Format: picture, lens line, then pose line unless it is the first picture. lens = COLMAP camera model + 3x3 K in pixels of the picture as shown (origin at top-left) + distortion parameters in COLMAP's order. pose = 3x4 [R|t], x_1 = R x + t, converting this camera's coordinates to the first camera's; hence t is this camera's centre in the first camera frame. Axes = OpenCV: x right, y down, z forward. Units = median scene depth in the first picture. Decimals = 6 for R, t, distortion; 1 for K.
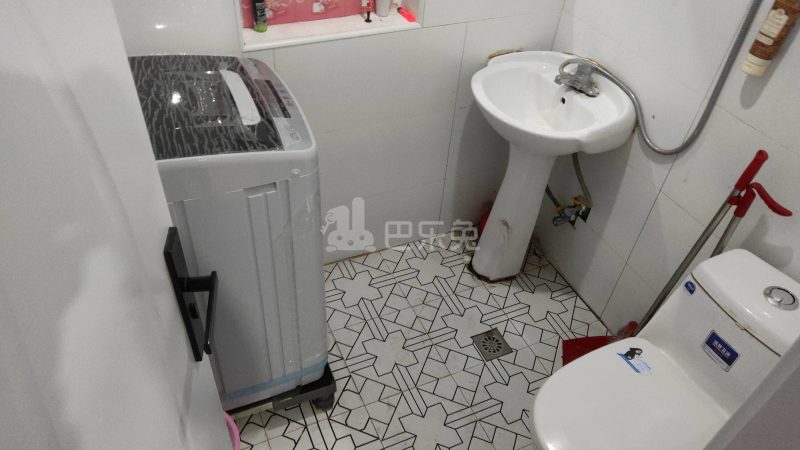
lens RADIAL K [[576.4, 0, 397.3], [0, 576.4, 226.6], [0, 0, 1]] dist [0.029028, 0.001838]
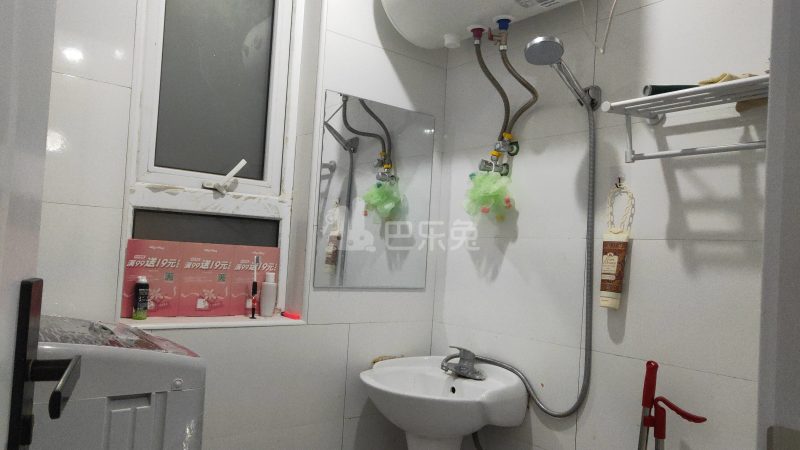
lens RADIAL K [[577.5, 0, 389.9], [0, 577.5, 236.3], [0, 0, 1]] dist [0.021405, 0.004636]
pose [[0.974009, -0.000524, 0.226507, -0.050439], [0.152807, 0.739681, -0.655379, 0.260536], [-0.167199, 0.672958, 0.720536, 0.151495]]
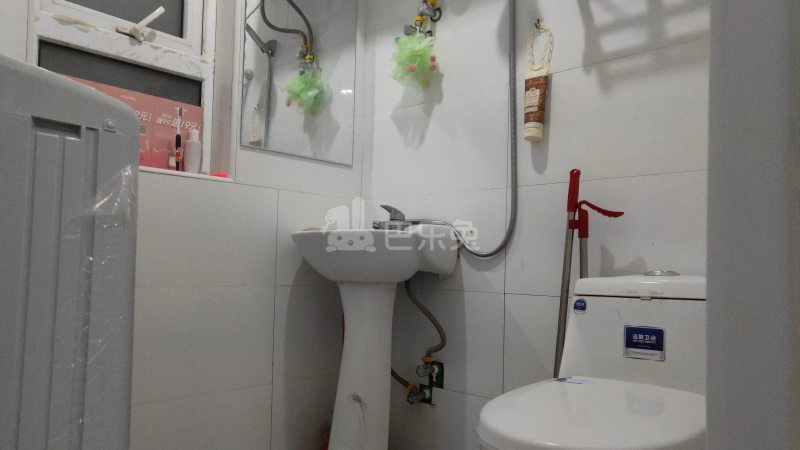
lens RADIAL K [[572.3, 0, 388.9], [0, 572.3, 232.2], [0, 0, 1]] dist [-0.000980, 0.043160]
pose [[0.926942, -0.025470, 0.374338, -0.090910], [0.273144, 0.729816, -0.626706, 0.452373], [-0.257236, 0.683169, 0.683455, 0.356016]]
